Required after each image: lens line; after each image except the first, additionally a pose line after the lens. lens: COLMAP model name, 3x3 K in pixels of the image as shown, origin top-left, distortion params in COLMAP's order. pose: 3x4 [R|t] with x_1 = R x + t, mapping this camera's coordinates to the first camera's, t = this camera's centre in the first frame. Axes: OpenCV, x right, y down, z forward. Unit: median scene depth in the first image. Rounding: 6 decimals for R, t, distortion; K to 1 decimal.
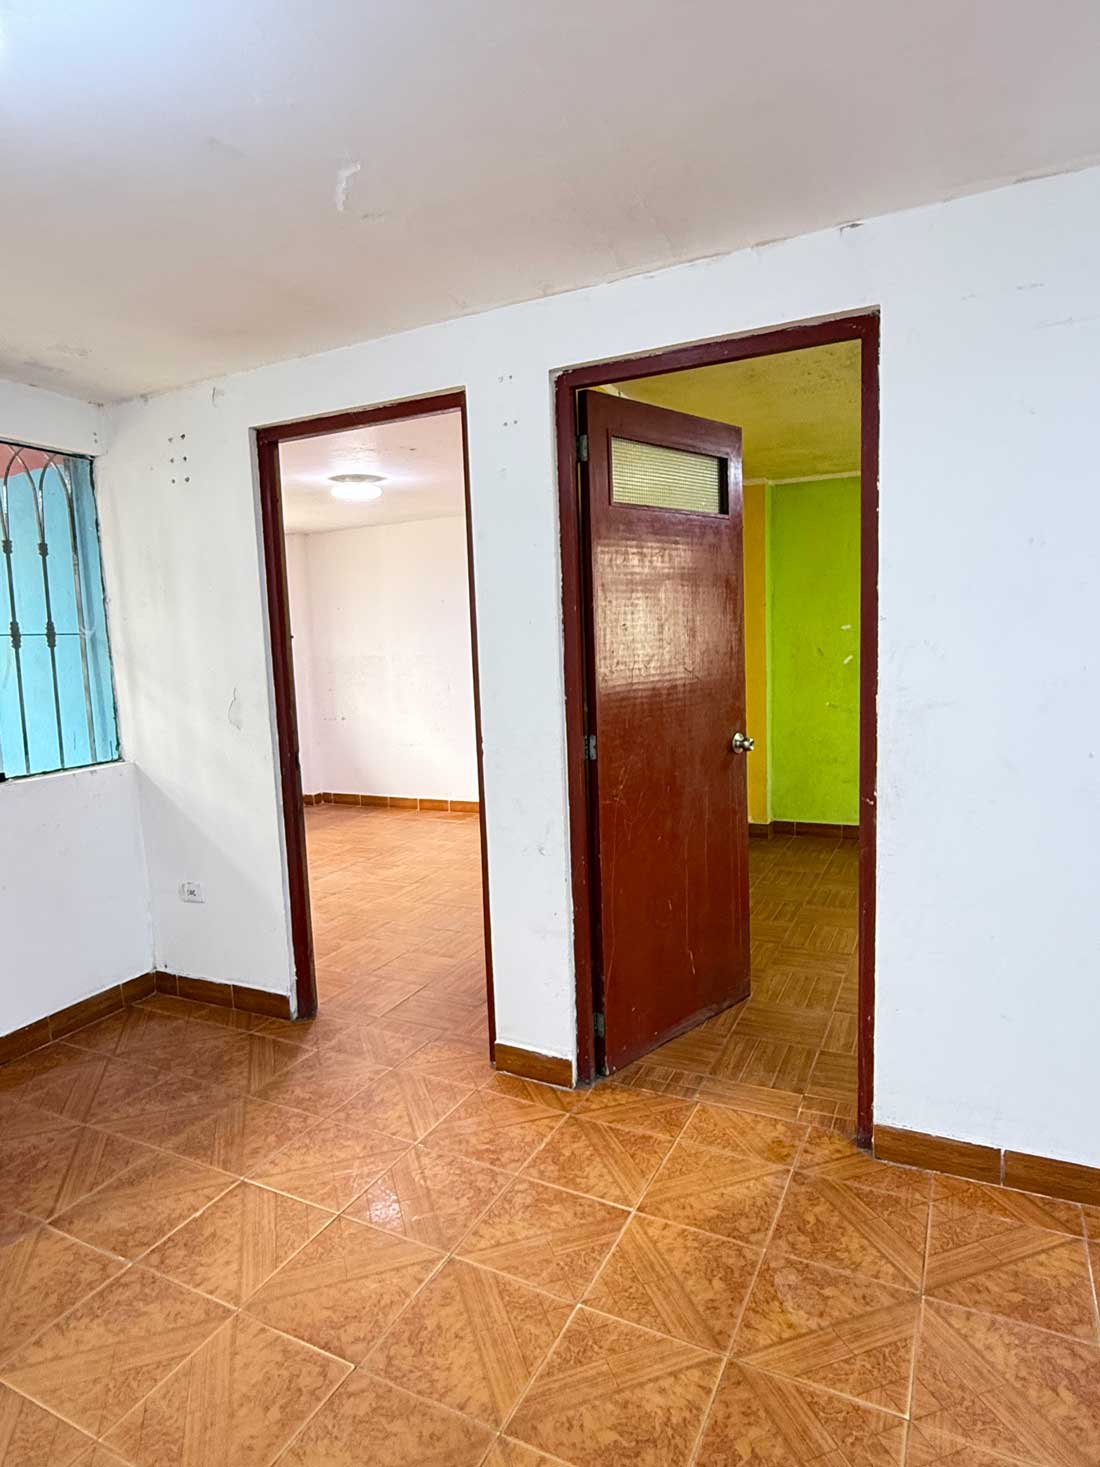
lens RADIAL K [[849.2, 0, 550.0], [0, 849.2, 733.5], [0, 0, 1]] dist [0.001072, -0.000438]
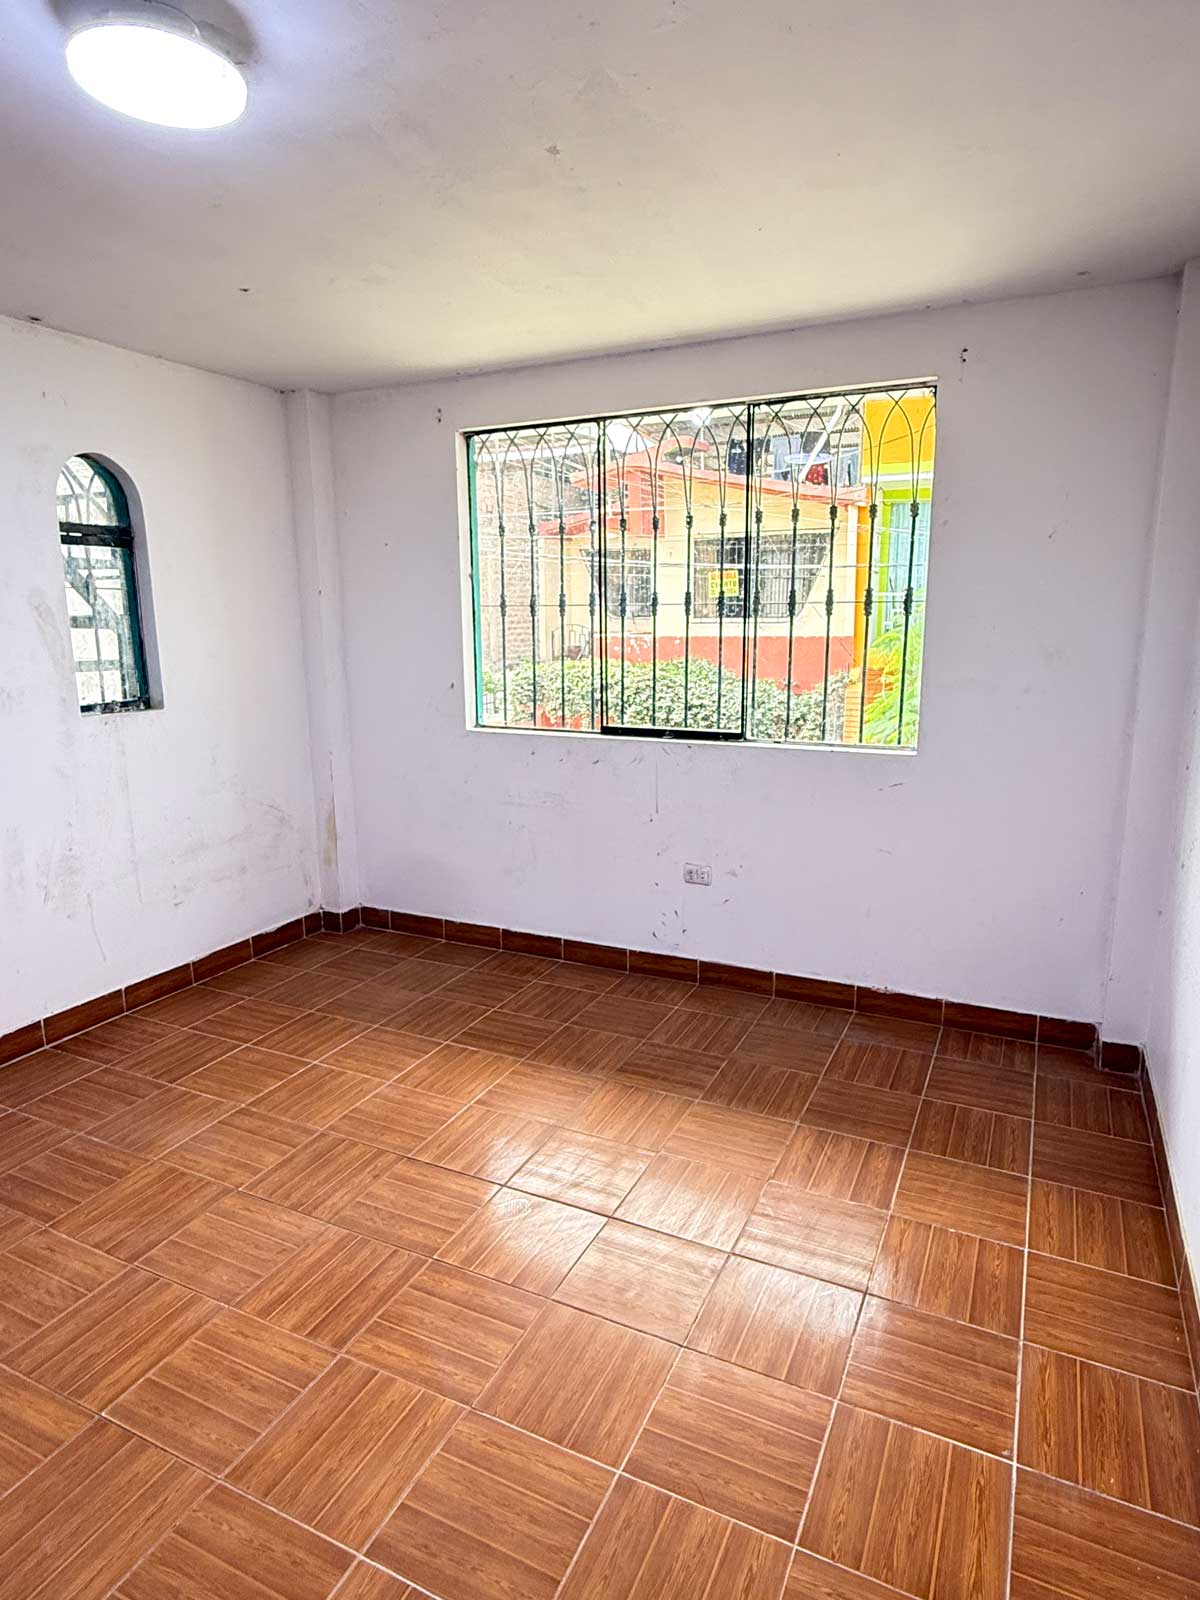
lens RADIAL K [[926.2, 0, 600.0], [0, 926.2, 800.0], [0, 0, 1]] dist [0.001072, -0.000438]
pose [[0.001455, 0.232621, -0.972566, 0.114002], [-0.107588, 0.966959, 0.231118, -0.137277], [0.994194, 0.104301, 0.026435, 1.112227]]
